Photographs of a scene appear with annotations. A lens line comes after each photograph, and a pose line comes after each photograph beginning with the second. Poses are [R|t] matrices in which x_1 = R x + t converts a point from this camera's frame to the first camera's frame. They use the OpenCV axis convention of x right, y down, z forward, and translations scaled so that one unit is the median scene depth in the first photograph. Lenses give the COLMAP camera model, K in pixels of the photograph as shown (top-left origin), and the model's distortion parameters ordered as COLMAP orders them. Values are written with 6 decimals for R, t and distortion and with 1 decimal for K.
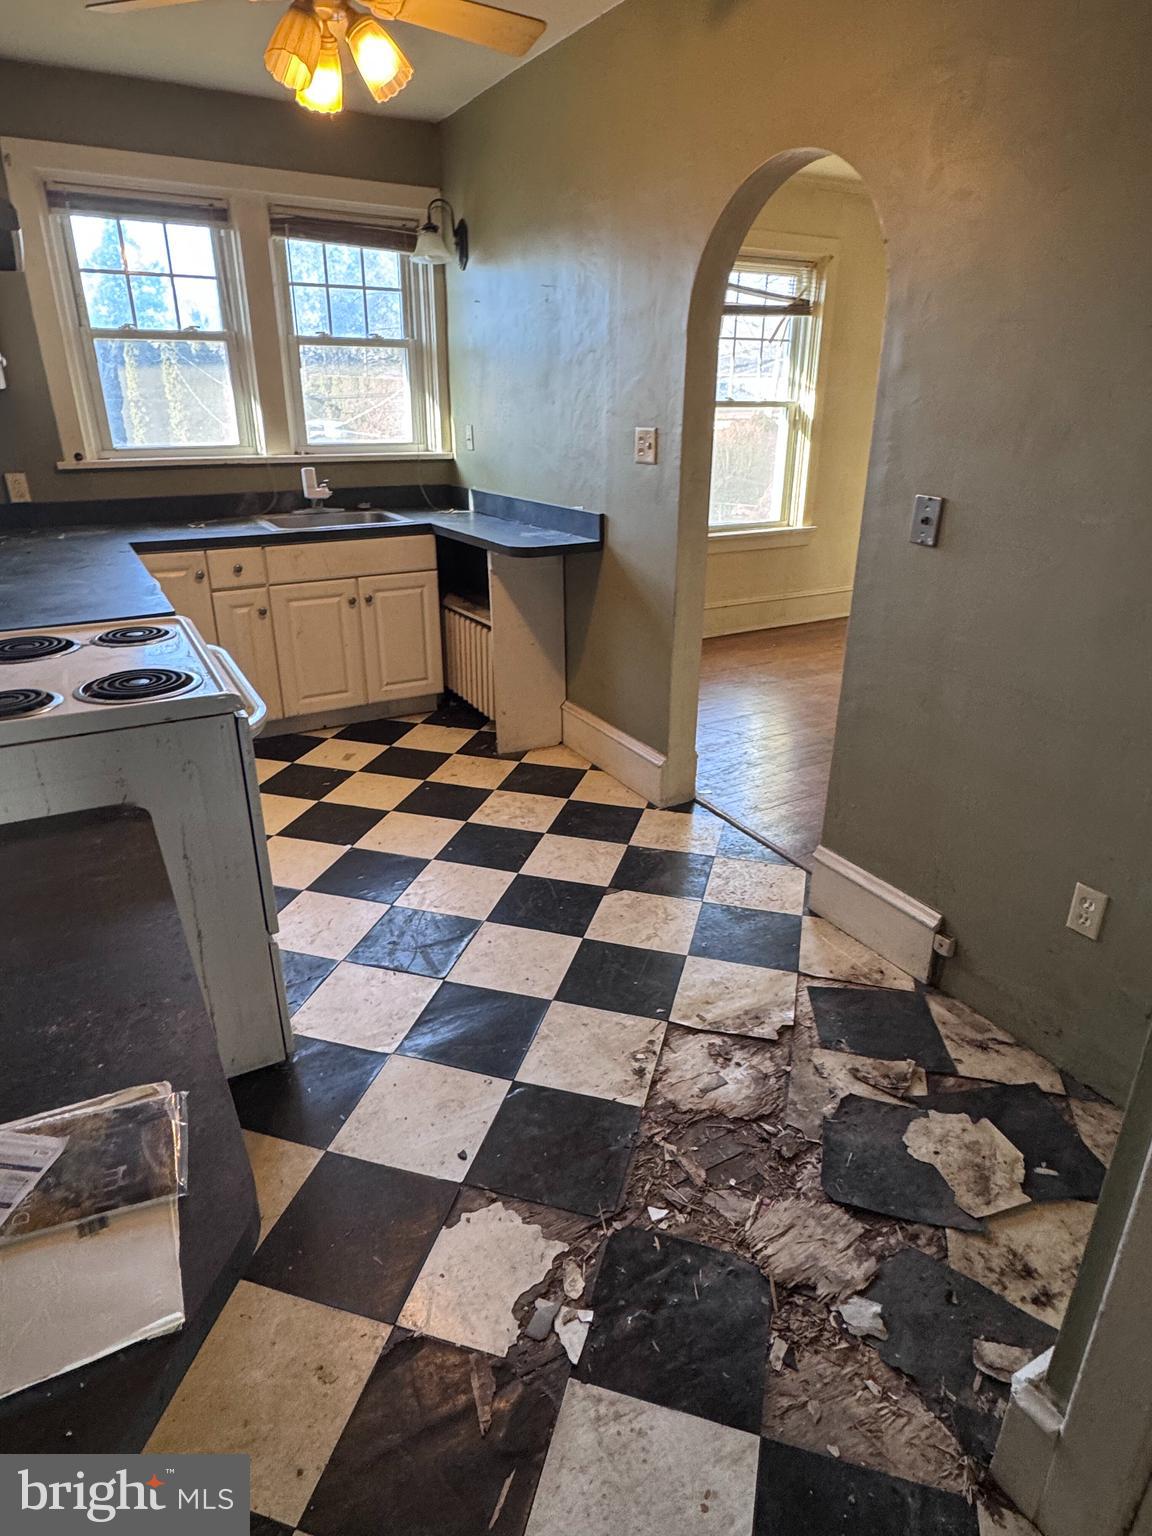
lens RADIAL K [[893.8, 0, 573.9], [0, 893.8, 768.9], [0, 0, 1]] dist [-0.007095, 0.004291]
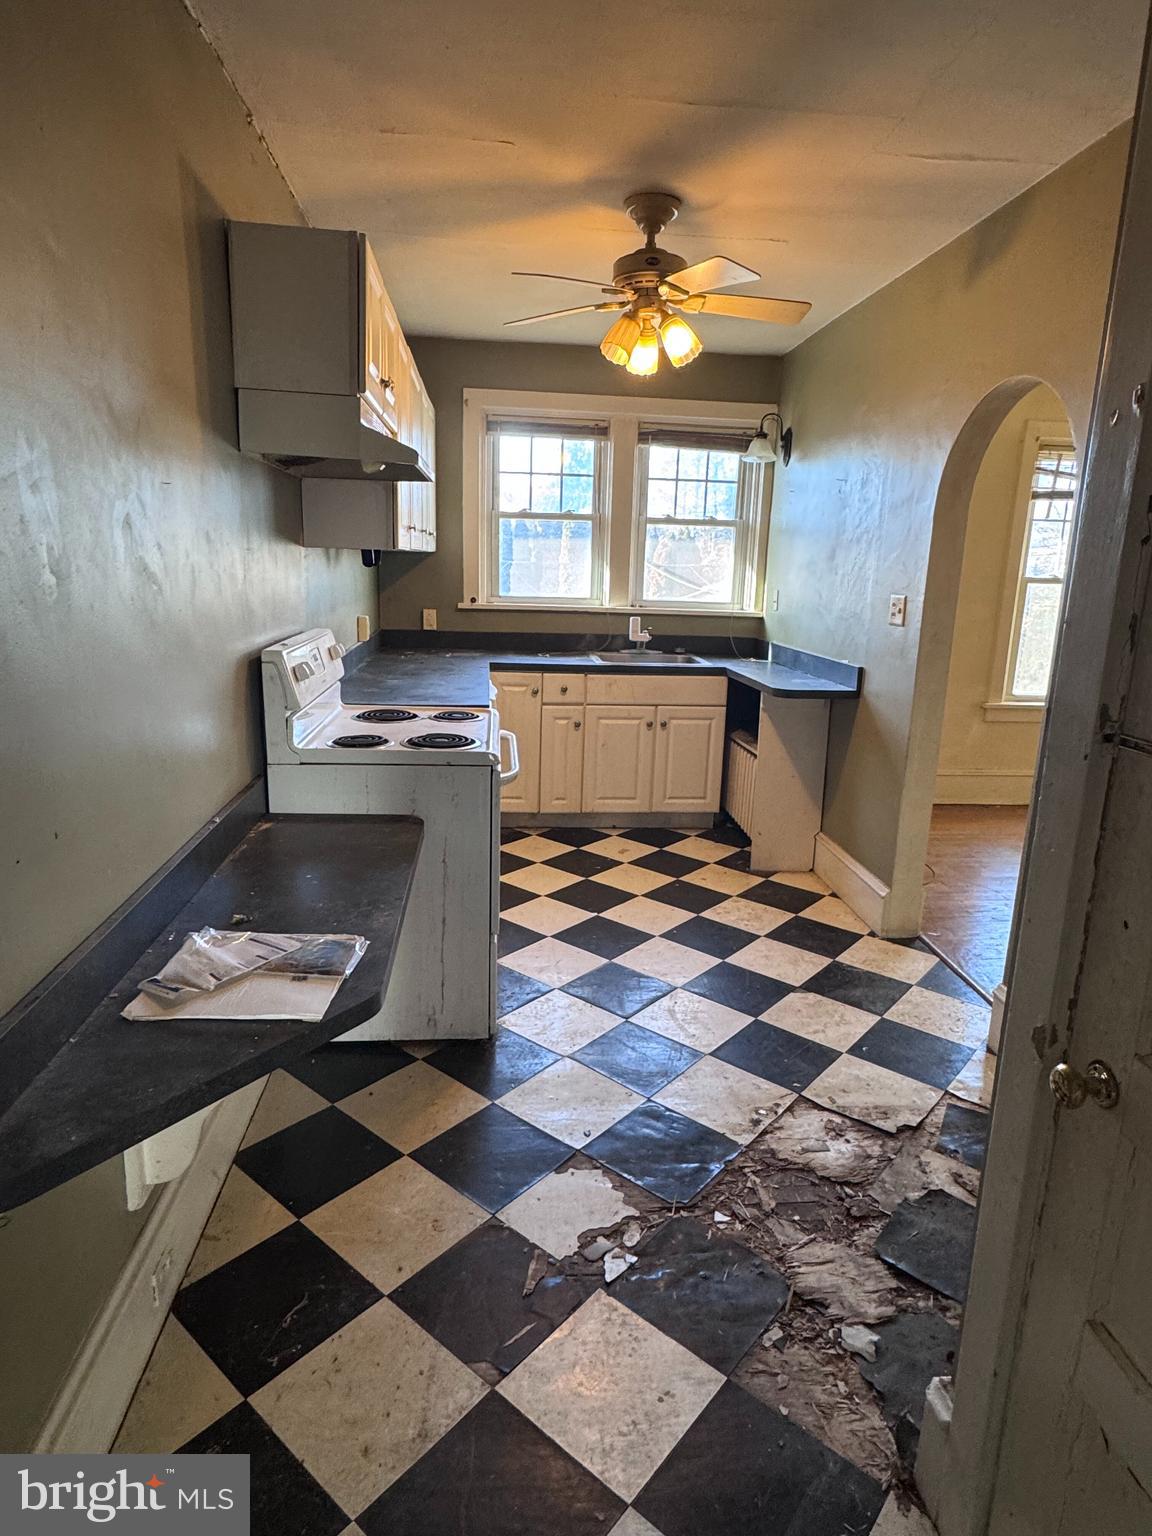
lens RADIAL K [[893.8, 0, 575.0], [0, 893.8, 765.0], [0, 0, 1]] dist [-0.007095, 0.004291]
pose [[0.912390, 0.114471, -0.392989, 0.159115], [-0.181289, 0.973807, -0.137239, 0.055855], [0.366985, 0.196460, 0.909244, -0.136252]]
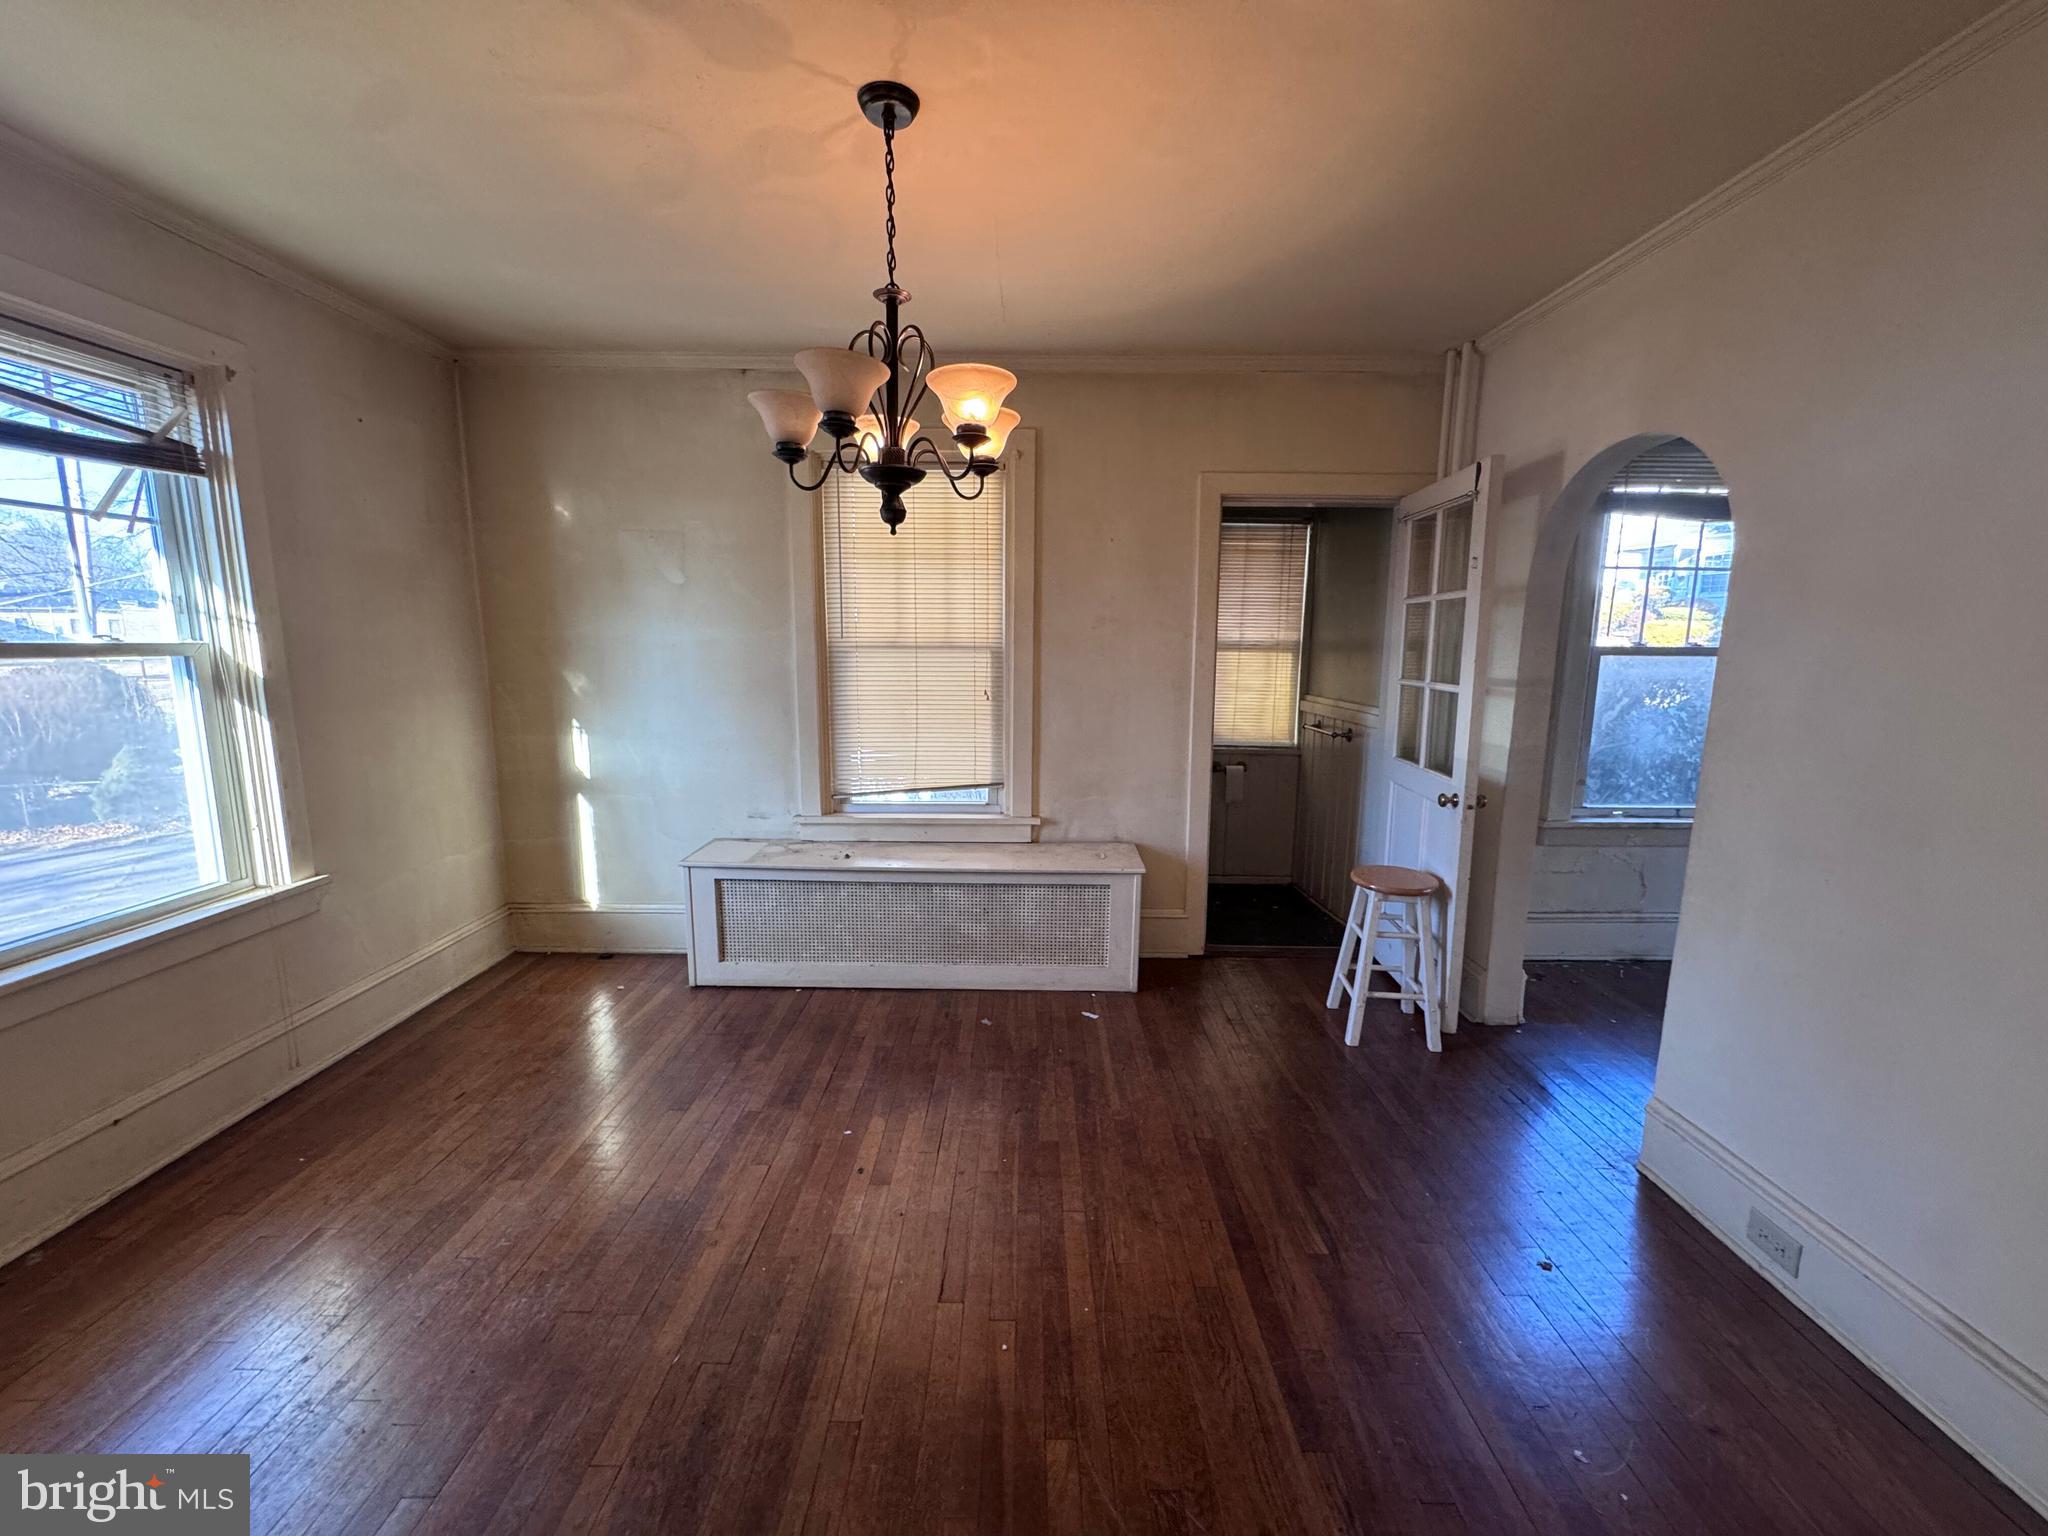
lens RADIAL K [[811.1, 0, 1023.6], [0, 811.1, 768.9], [0, 0, 1]] dist [-0.002945, -0.000267]
pose [[0.494877, -0.136359, 0.858198, 0.139471], [0.332629, 0.942117, -0.042117, -0.305616], [-0.802779, 0.306304, 0.511589, 0.740831]]
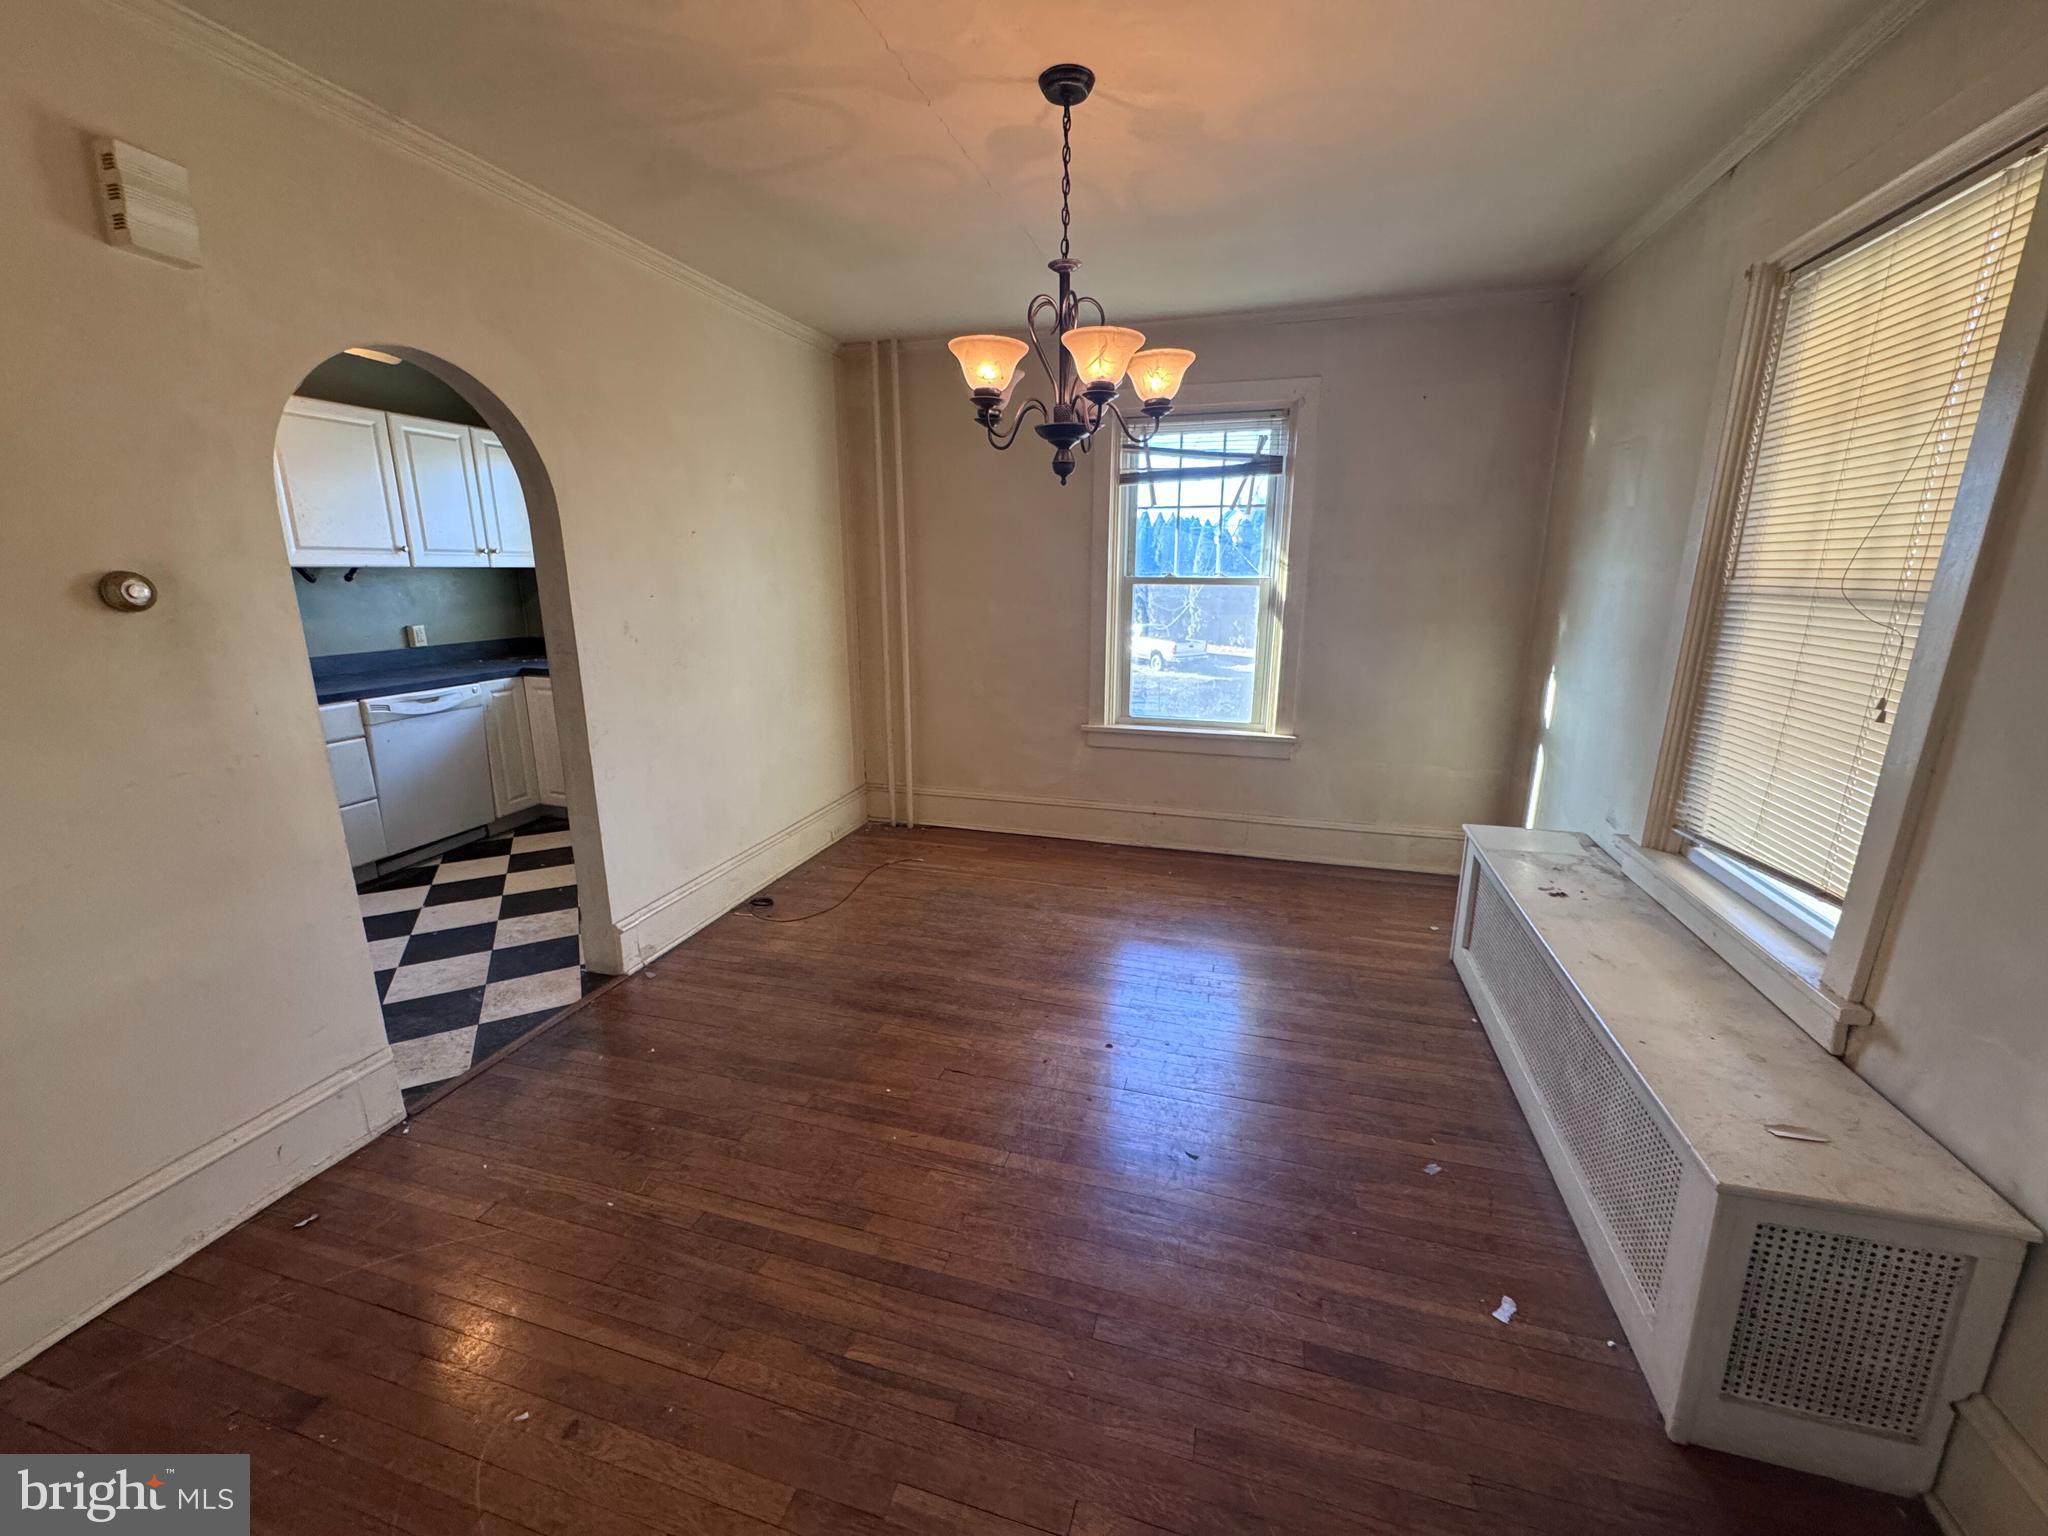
lens RADIAL K [[811.1, 0, 1021.1], [0, 811.1, 771.0], [0, 0, 1]] dist [-0.002945, -0.000267]
pose [[0.697069, 0.172962, -0.695829, 1.017841], [-0.276263, 0.960329, -0.038047, -0.266123], [0.661644, 0.218753, 0.717199, 0.628484]]
